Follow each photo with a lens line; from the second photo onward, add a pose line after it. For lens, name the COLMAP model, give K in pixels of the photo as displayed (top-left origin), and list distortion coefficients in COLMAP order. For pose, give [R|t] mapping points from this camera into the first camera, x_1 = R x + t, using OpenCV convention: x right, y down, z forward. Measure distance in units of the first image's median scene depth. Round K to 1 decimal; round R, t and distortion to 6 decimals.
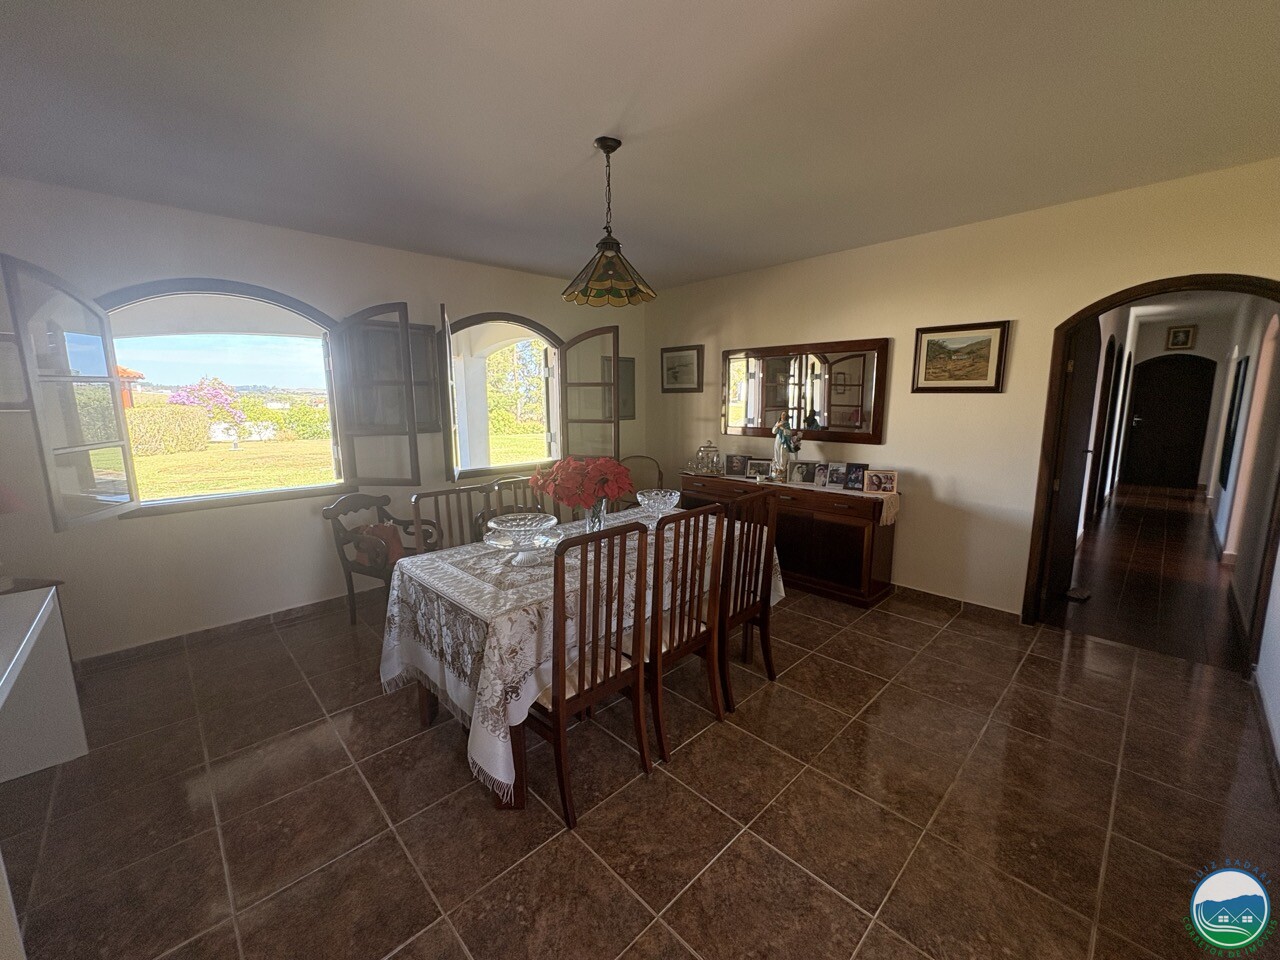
lens RADIAL K [[510.9, 0, 640.0], [0, 510.9, 480.0], [0, 0, 1]] dist [0.002710, 0.000144]
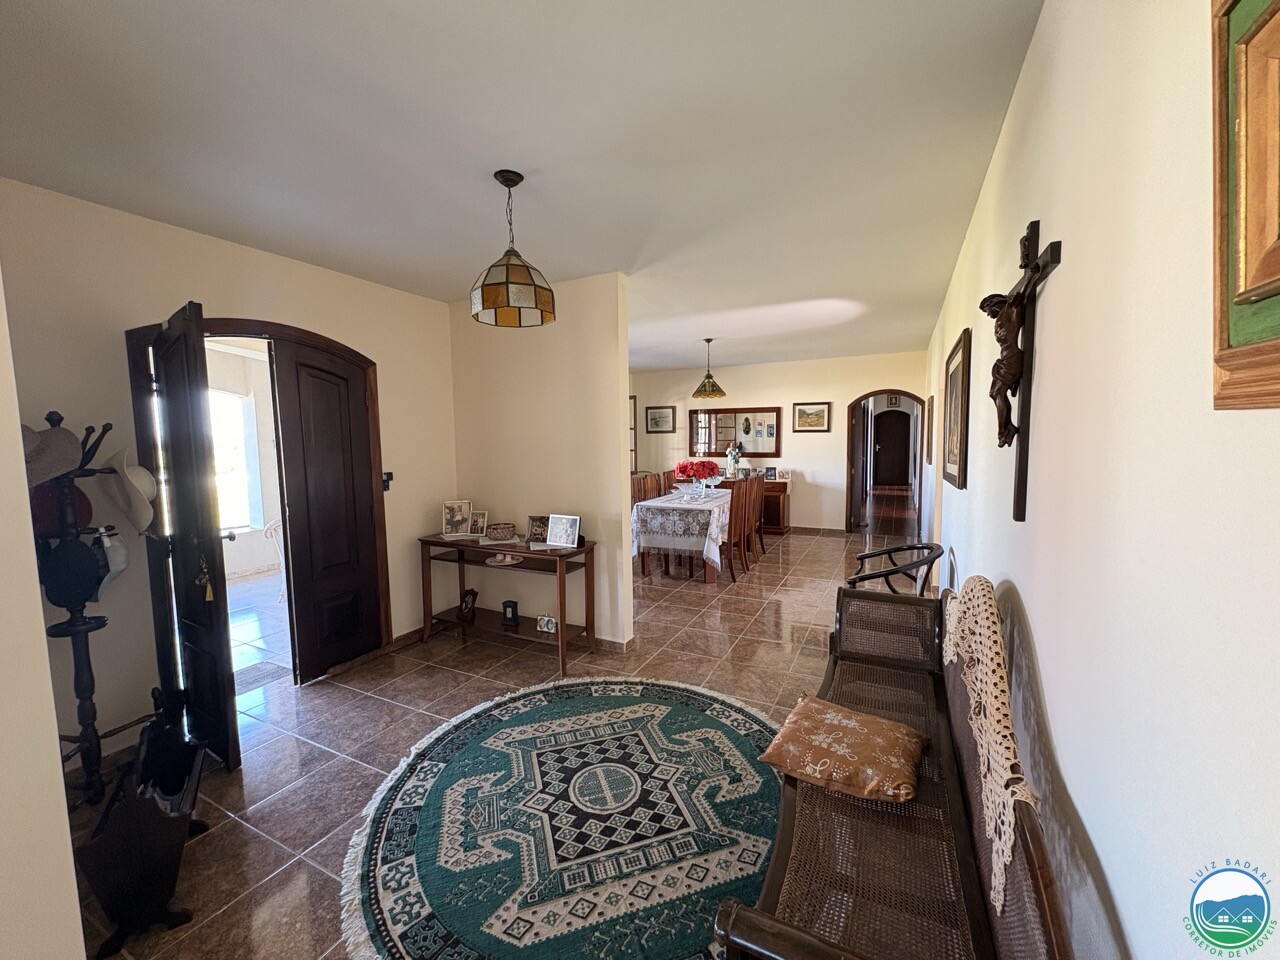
lens RADIAL K [[510.9, 0, 640.0], [0, 510.9, 480.0], [0, 0, 1]] dist [0.002710, 0.000144]
pose [[0.945385, -0.037313, 0.323812, -0.765762], [0.062445, 0.995758, -0.067570, 0.129973], [-0.319917, 0.084100, 0.943706, -0.786908]]
